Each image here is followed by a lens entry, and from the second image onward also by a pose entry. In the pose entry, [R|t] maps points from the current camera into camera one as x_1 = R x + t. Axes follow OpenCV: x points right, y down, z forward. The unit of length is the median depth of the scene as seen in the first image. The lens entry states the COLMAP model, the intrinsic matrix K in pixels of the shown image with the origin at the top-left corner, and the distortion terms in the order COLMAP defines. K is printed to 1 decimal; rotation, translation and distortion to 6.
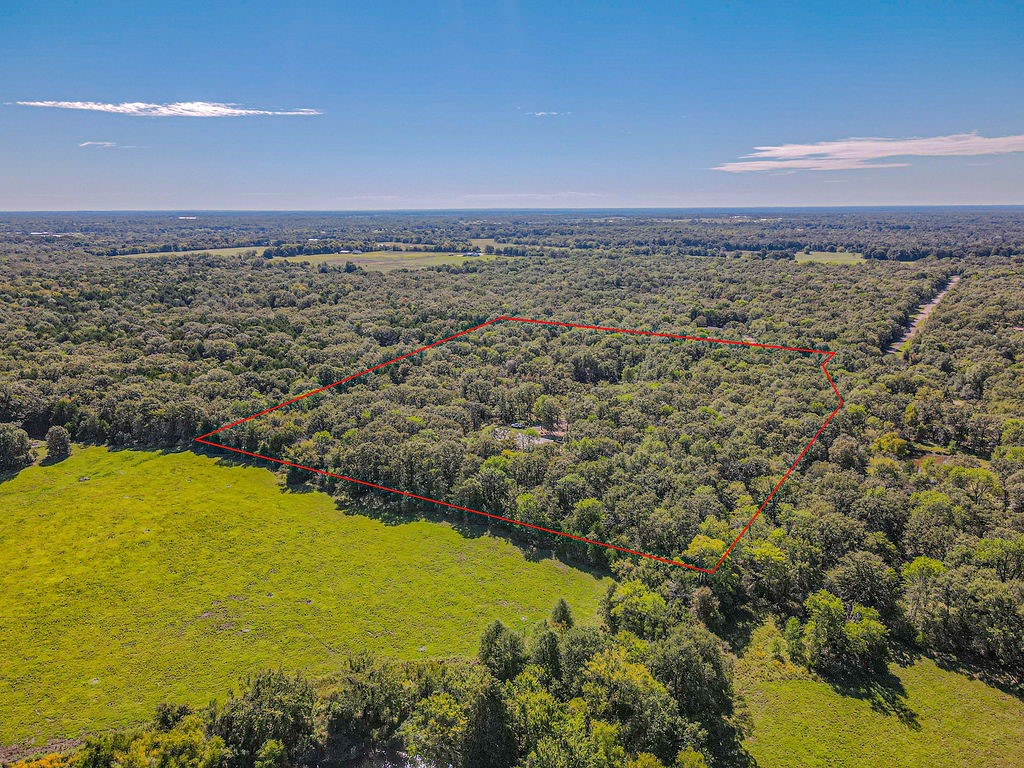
lens RADIAL K [[758.4, 0, 512.0], [0, 758.4, 384.0], [0, 0, 1]] dist [0.013274, 0.002905]
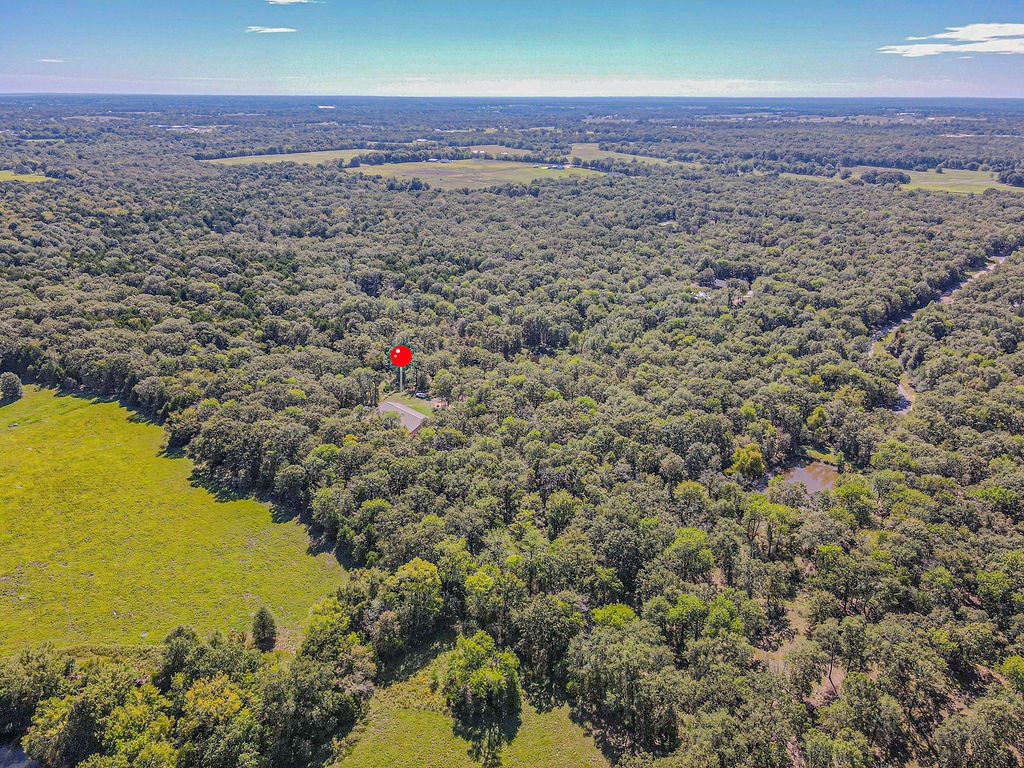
lens RADIAL K [[758.4, 0, 512.0], [0, 758.4, 384.0], [0, 0, 1]] dist [0.013274, 0.002905]
pose [[0.982720, 0.076757, -0.168436, 0.247434], [-0.053222, 0.988714, 0.140044, -0.092593], [0.177284, -0.128659, 0.975714, 0.004136]]
